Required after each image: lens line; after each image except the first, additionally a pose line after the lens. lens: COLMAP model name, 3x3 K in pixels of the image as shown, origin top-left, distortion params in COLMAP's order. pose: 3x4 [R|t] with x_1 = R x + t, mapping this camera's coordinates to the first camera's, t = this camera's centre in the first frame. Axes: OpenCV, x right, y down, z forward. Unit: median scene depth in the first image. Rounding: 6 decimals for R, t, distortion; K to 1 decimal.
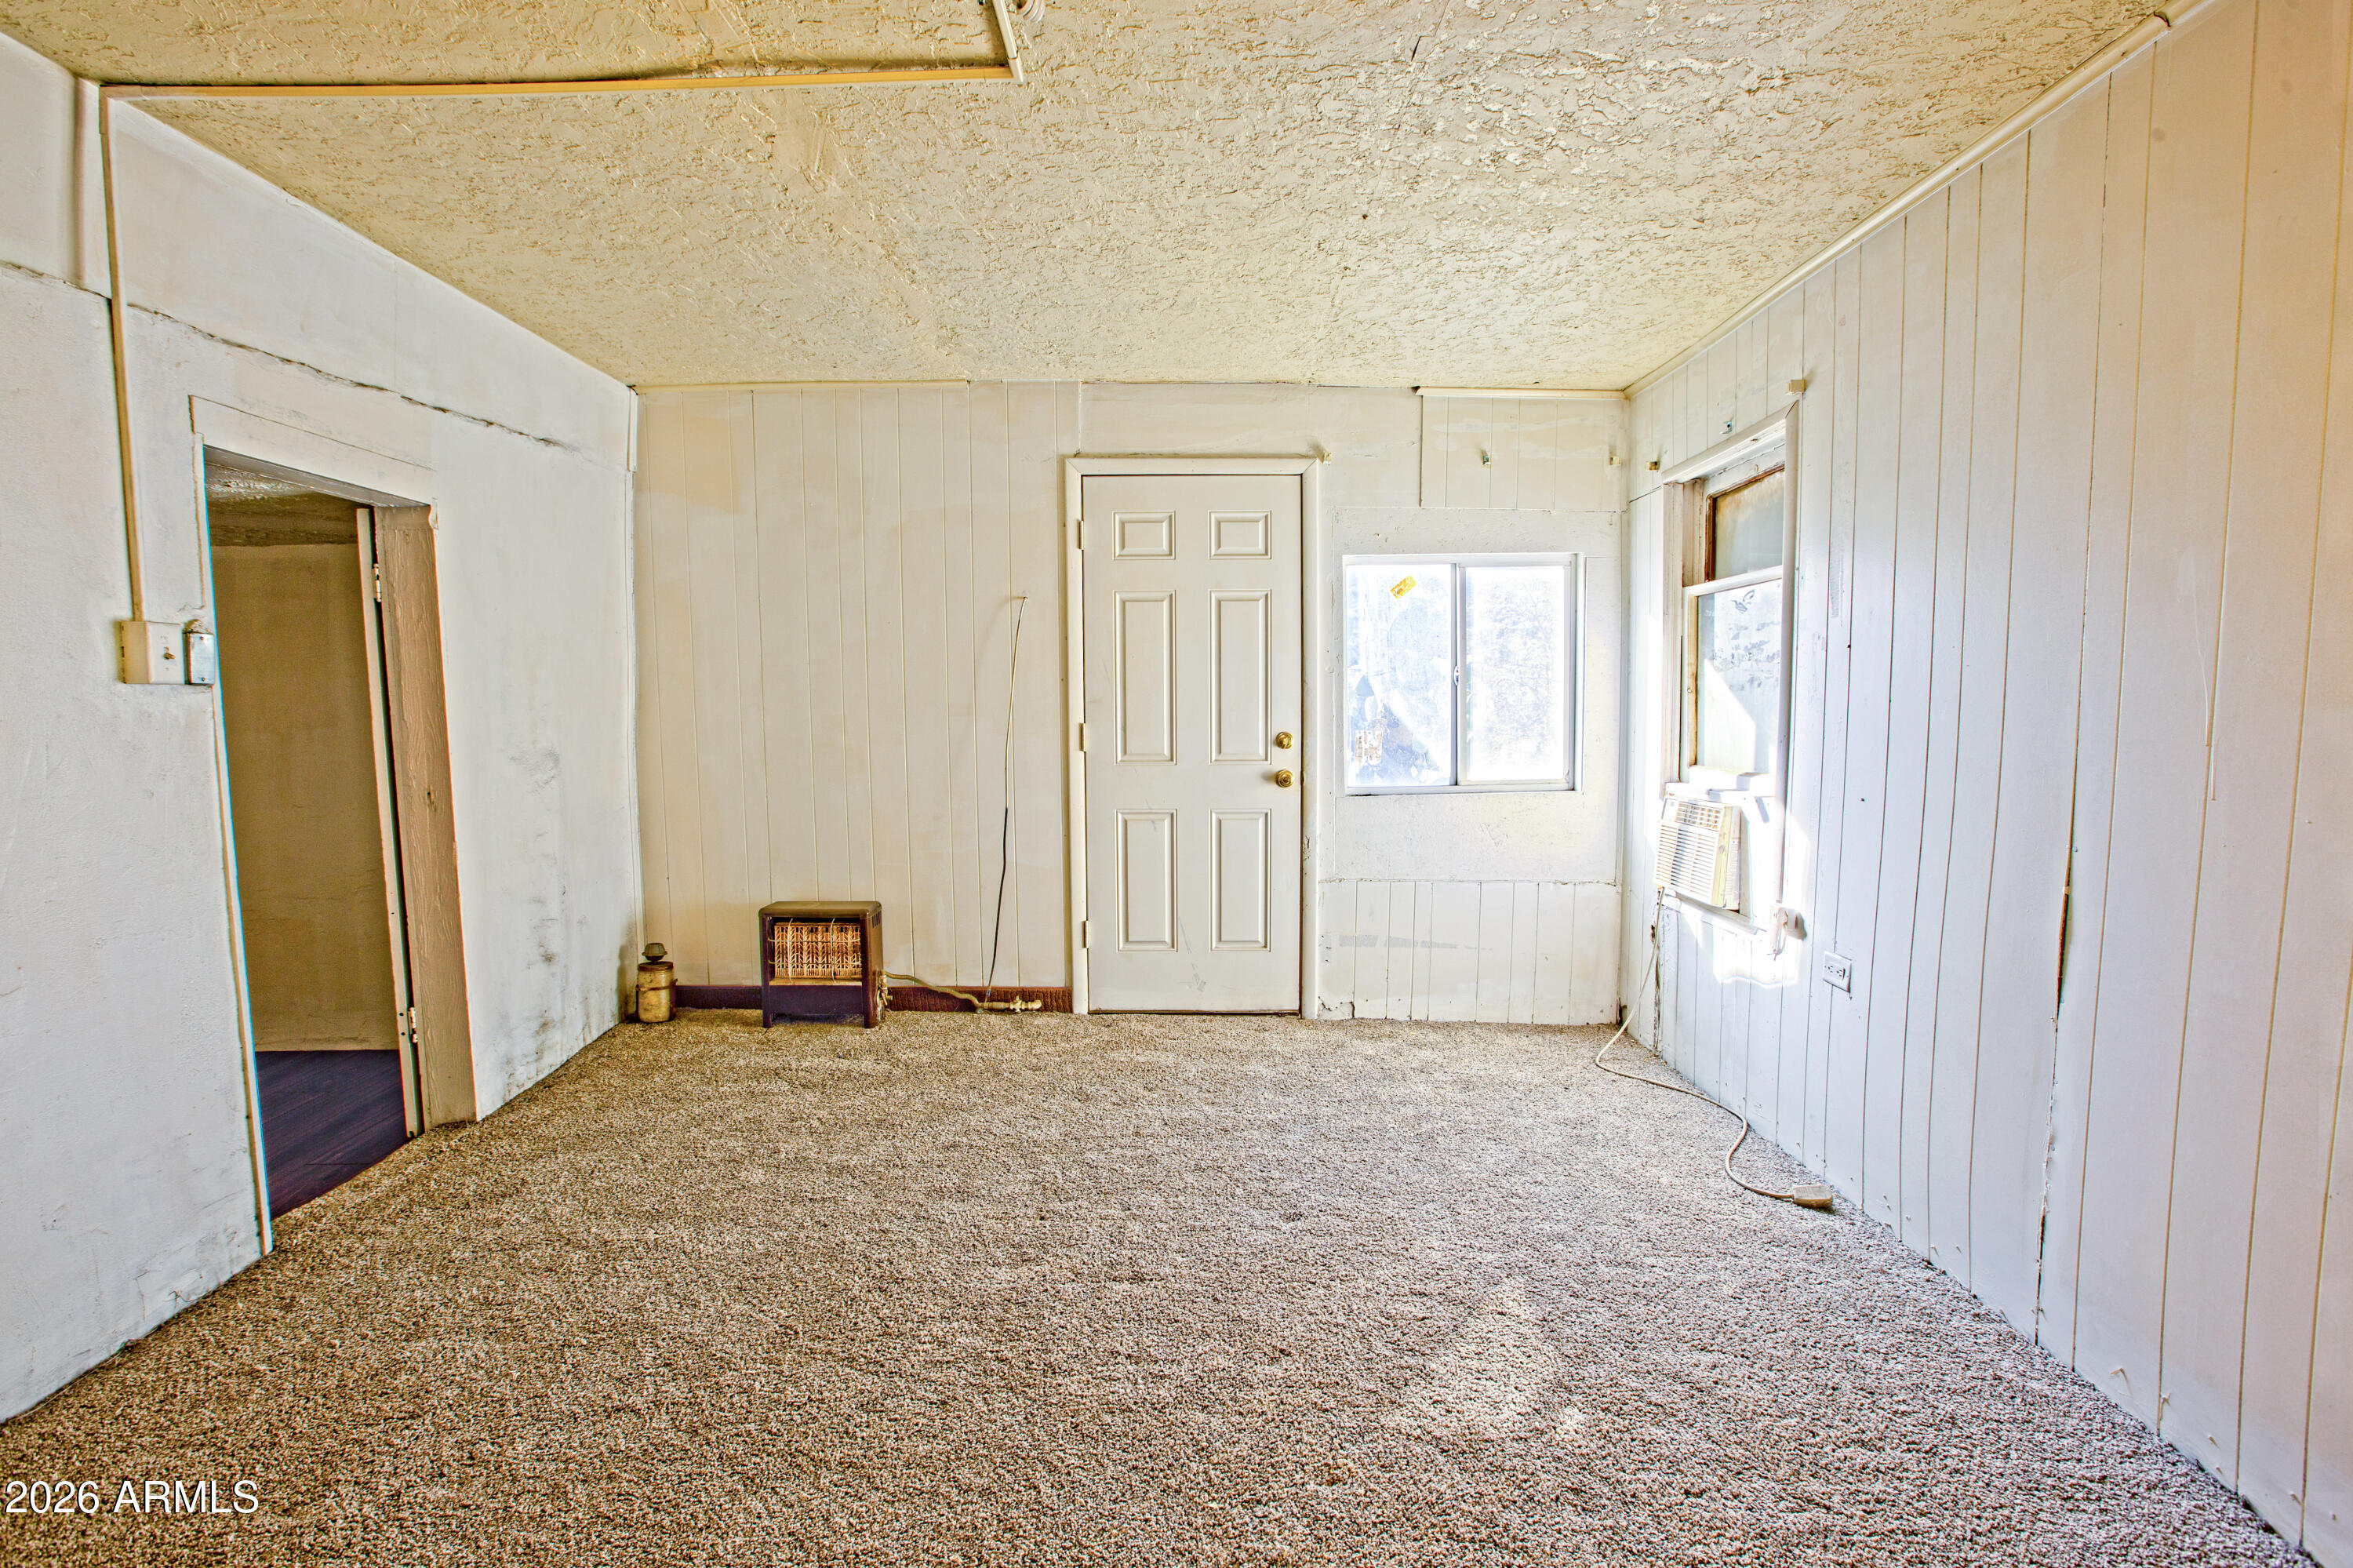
lens RADIAL K [[1078.6, 0, 1196.8], [0, 1078.6, 772.8], [0, 0, 1]] dist [-0.052348, 0.014890]
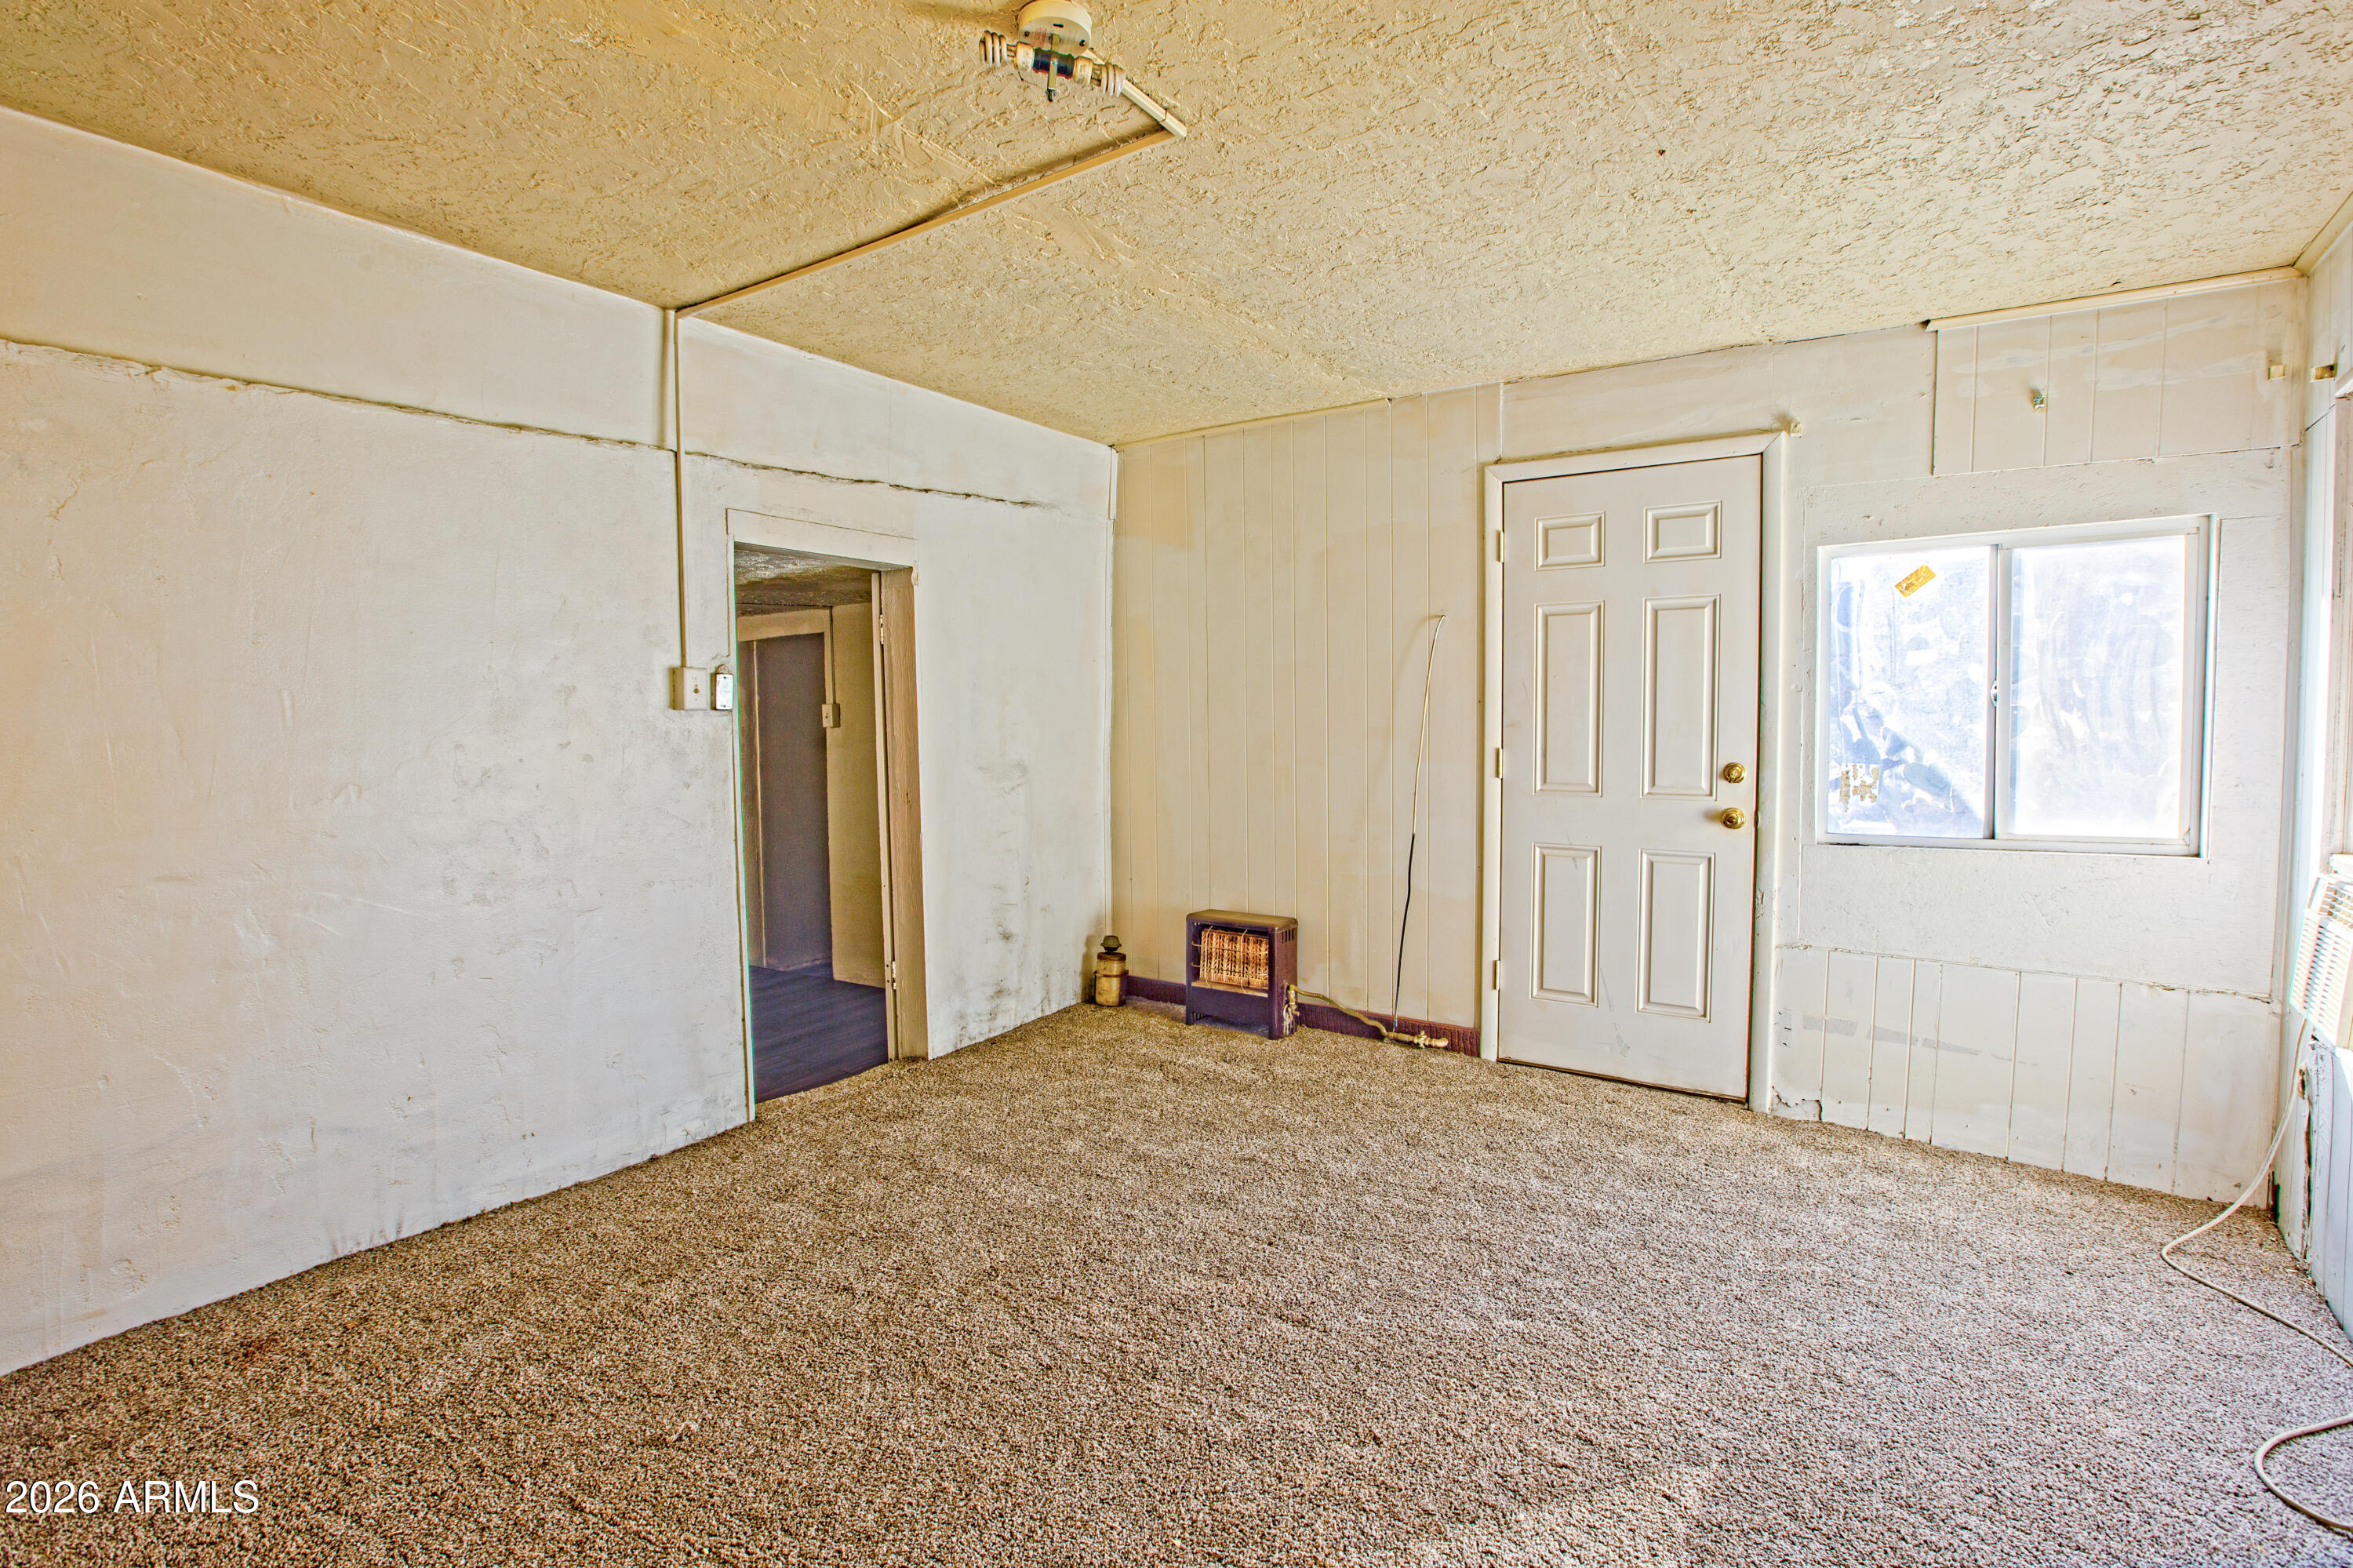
lens RADIAL K [[1078.6, 0, 1059.1], [0, 1078.6, 774.5], [0, 0, 1]] dist [-0.052348, 0.014890]
pose [[0.819370, 0.030210, -0.572468, 0.157221], [-0.039891, 0.999195, -0.004367, -0.005352], [0.571875, 0.026414, 0.819915, 0.036779]]
